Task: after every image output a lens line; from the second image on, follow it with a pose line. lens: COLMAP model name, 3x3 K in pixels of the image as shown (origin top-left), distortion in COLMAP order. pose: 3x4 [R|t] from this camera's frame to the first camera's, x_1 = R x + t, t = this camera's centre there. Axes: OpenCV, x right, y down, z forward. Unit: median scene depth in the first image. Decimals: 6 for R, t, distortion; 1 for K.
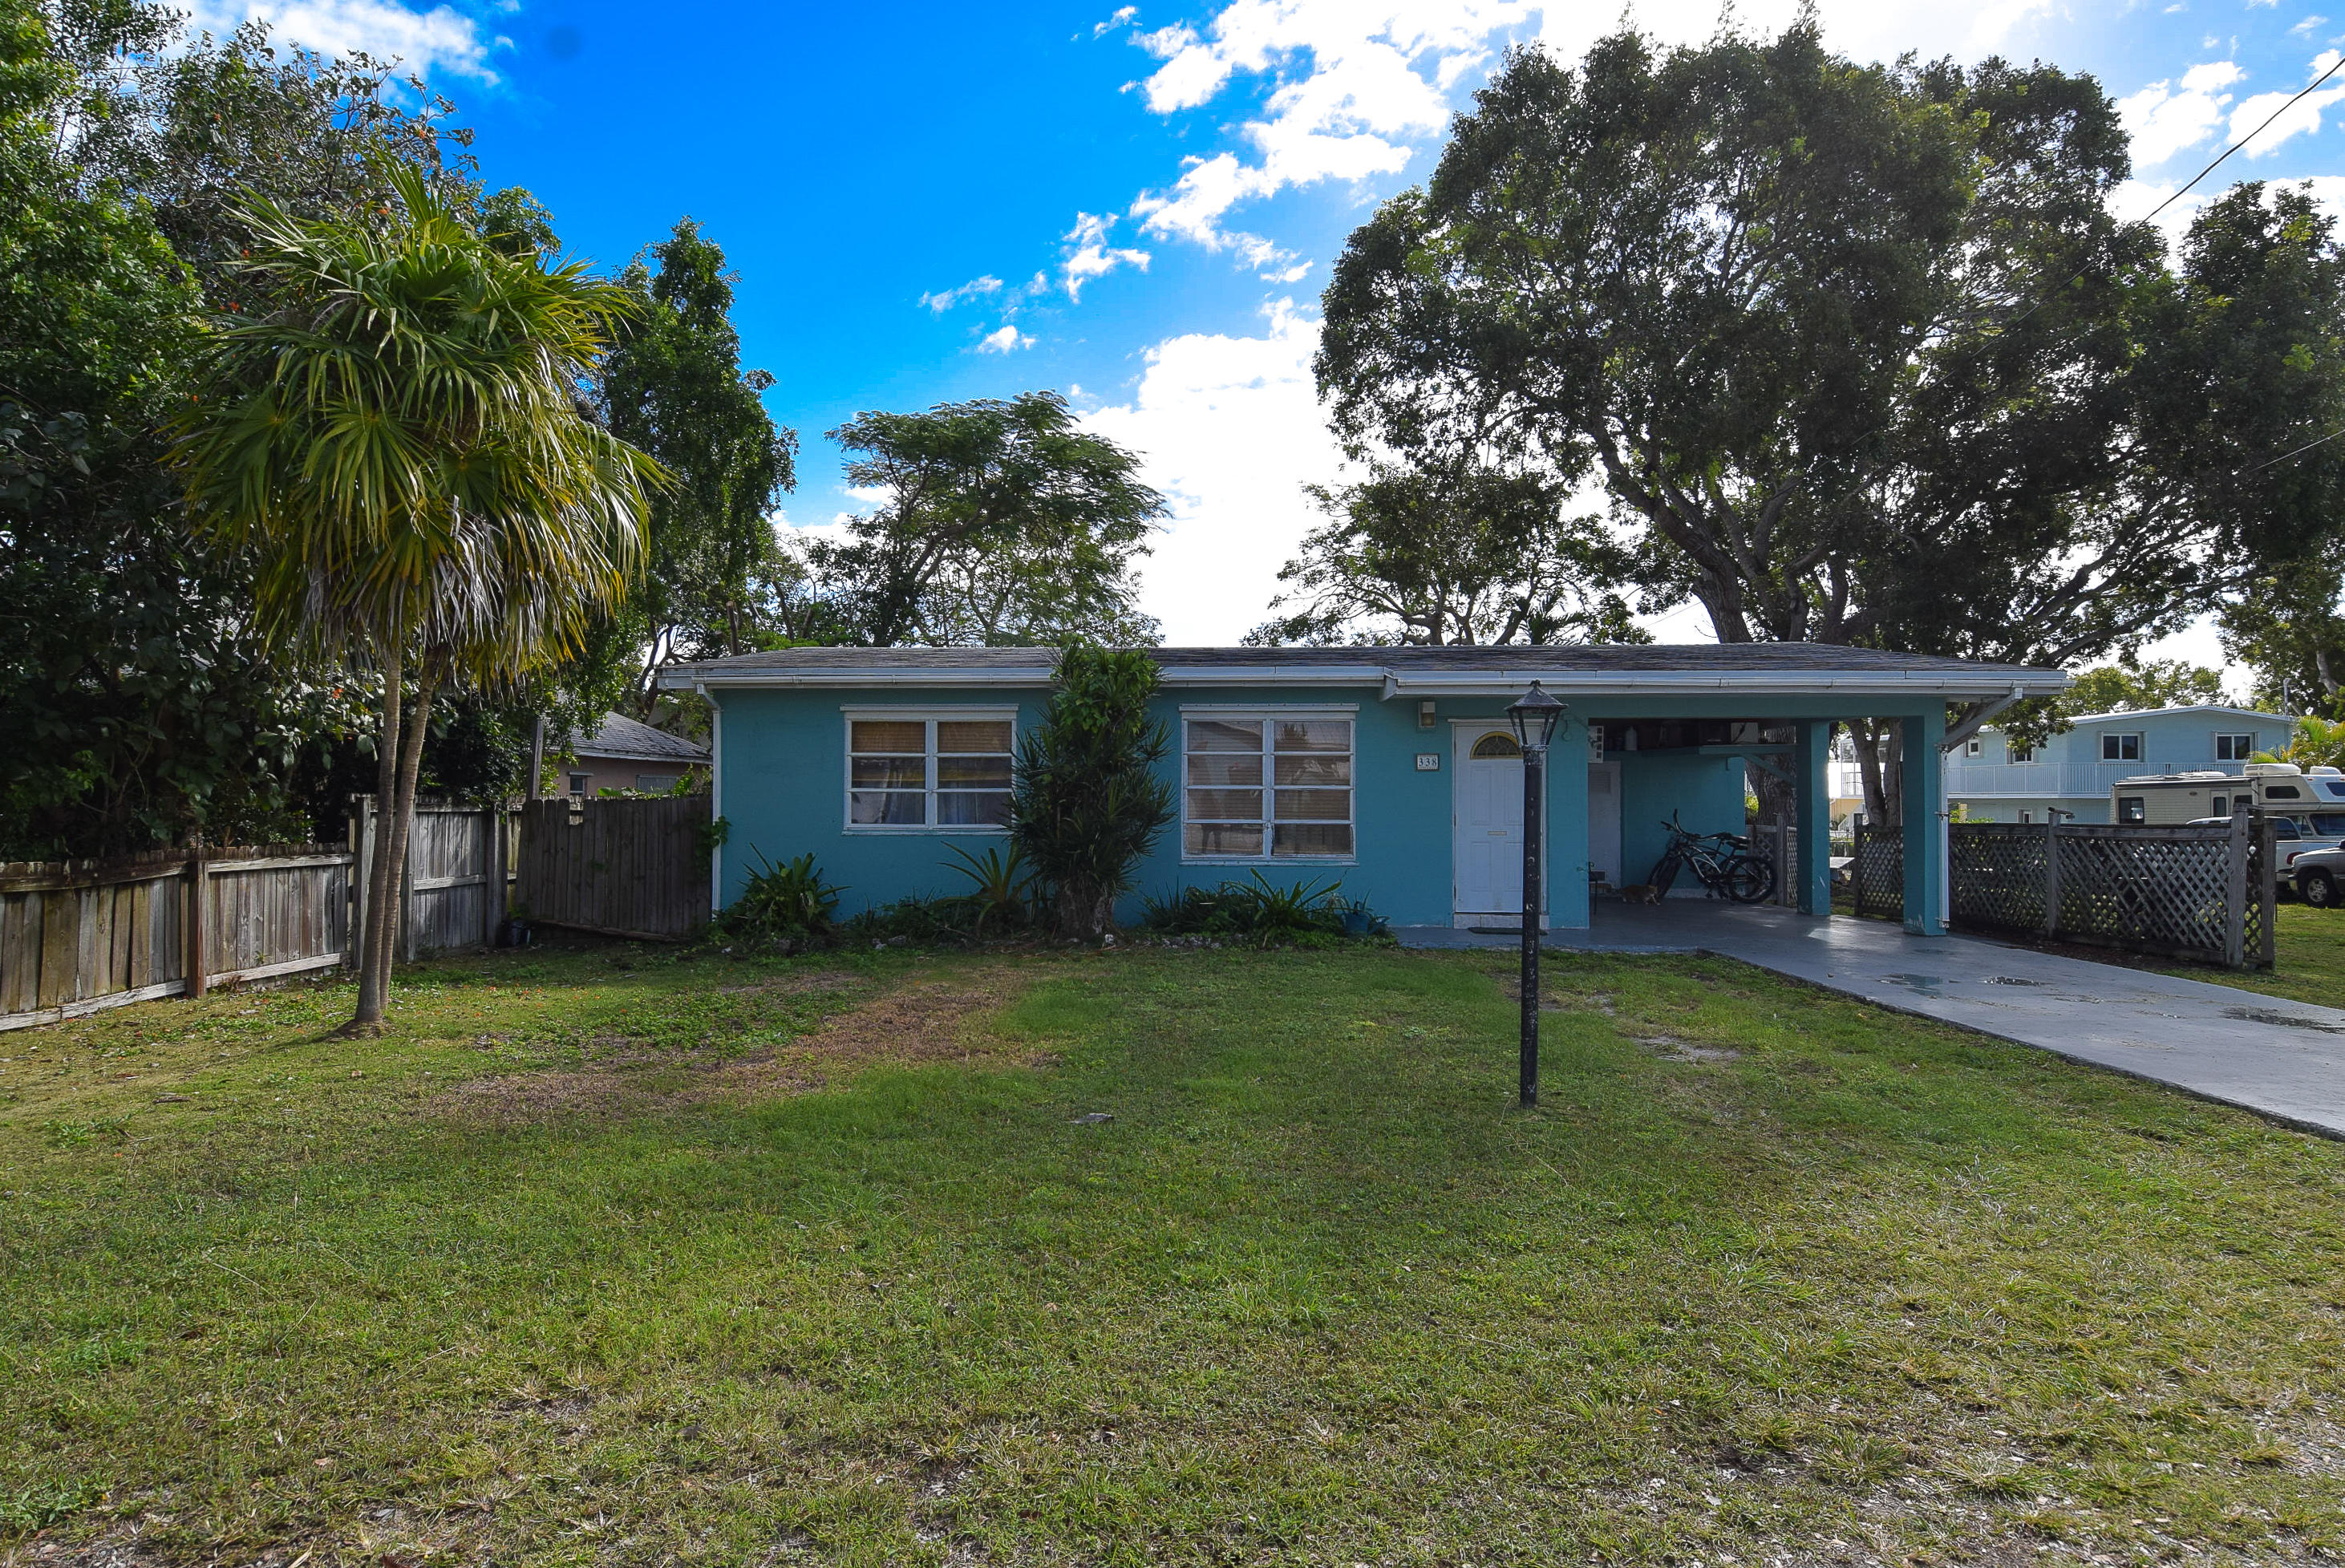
lens RADIAL K [[1215.6, 0, 1172.5], [0, 1215.6, 784.0], [0, 0, 1]] dist [0.032766, -0.044832]
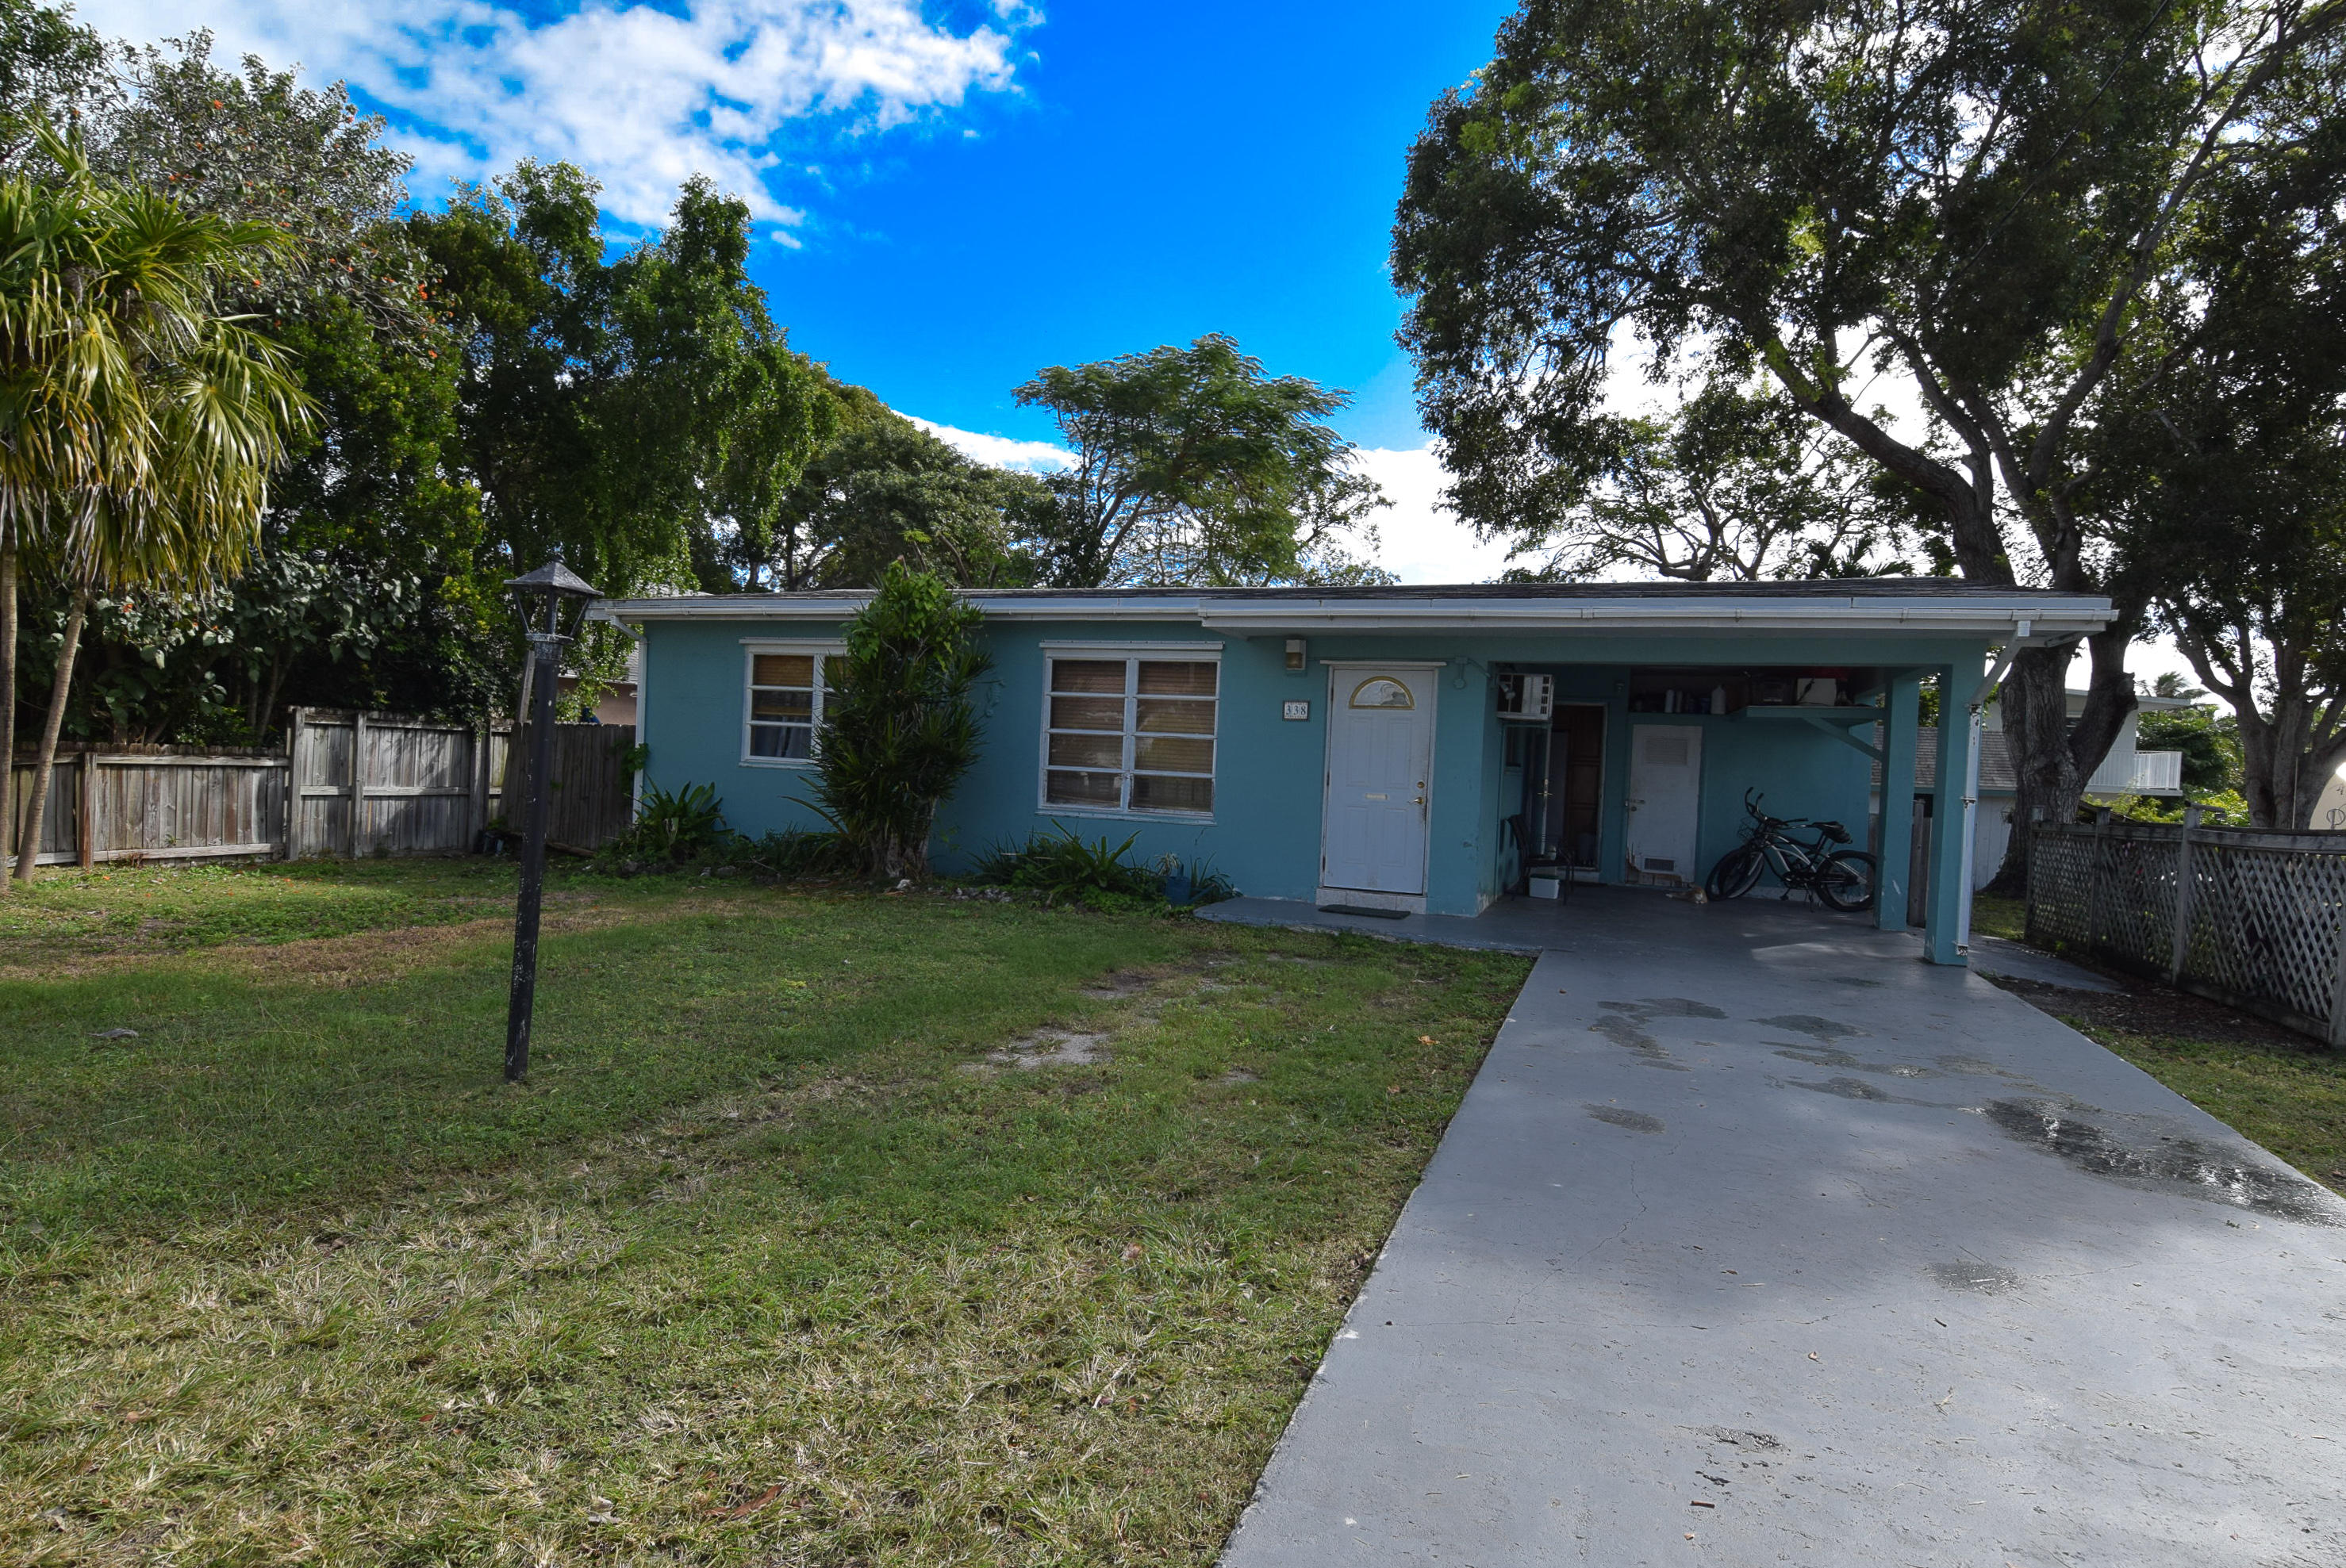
lens RADIAL K [[1215.9, 0, 1173.0], [0, 1215.9, 784.0], [0, 0, 1]] dist [0.032766, -0.044832]
pose [[0.946121, 0.047541, -0.320304, 0.428179], [-0.039622, 0.998728, 0.031199, 0.011306], [0.321379, -0.016827, 0.946801, 0.164566]]
